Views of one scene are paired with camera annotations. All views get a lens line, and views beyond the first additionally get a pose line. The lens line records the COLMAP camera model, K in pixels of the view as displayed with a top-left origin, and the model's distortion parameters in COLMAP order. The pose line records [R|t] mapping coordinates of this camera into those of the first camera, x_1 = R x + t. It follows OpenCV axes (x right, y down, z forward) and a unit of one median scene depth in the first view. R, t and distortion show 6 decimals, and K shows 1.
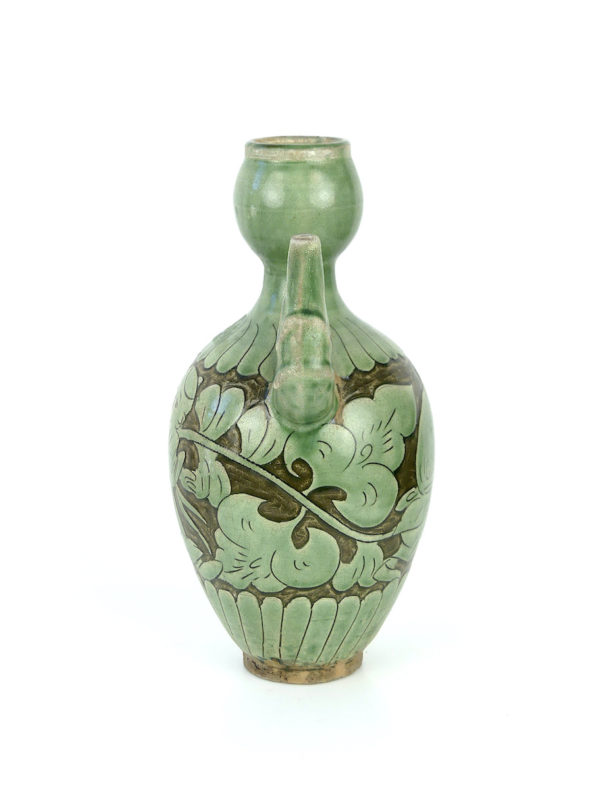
lens RADIAL K [[1691.6, 0, 300.0], [0, 1691.6, 400.0], [0, 0, 1]] dist [-0.082909, -0.075267]
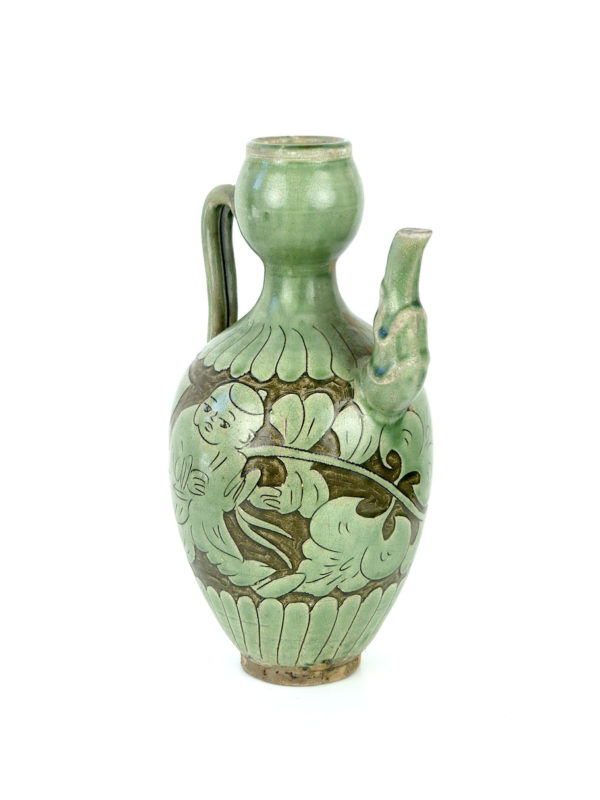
lens RADIAL K [[1691.6, 0, 300.0], [0, 1691.6, 400.0], [0, 0, 1]] dist [-0.082909, -0.075267]
pose [[0.747185, -0.161688, 0.644648, -0.683325], [0.161896, 0.985018, 0.059412, -0.063611], [-0.644596, 0.059974, 0.762167, 0.256111]]
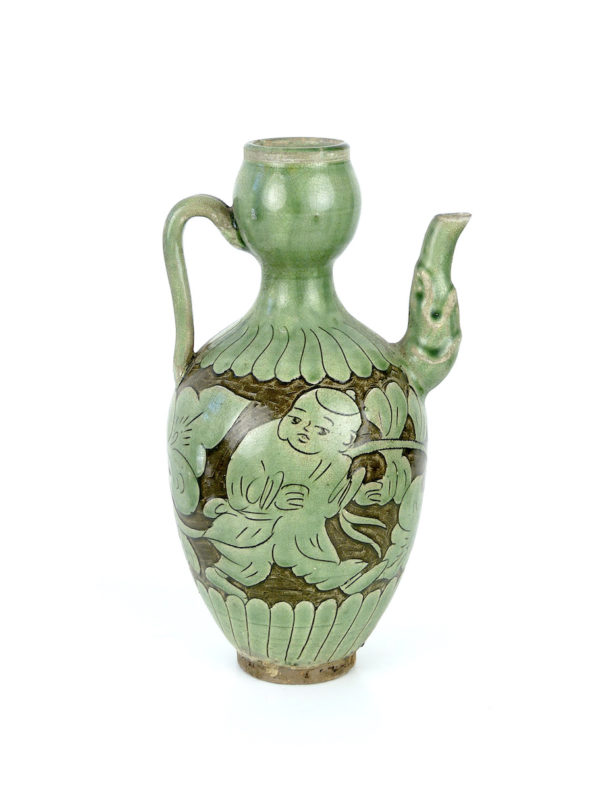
lens RADIAL K [[1691.6, 0, 300.0], [0, 1691.6, 400.0], [0, 0, 1]] dist [-0.082909, -0.075267]
pose [[0.049974, -0.253754, 0.965977, -1.029165], [0.247210, 0.940232, 0.234202, -0.249996], [-0.967672, 0.227095, 0.109718, 0.945258]]
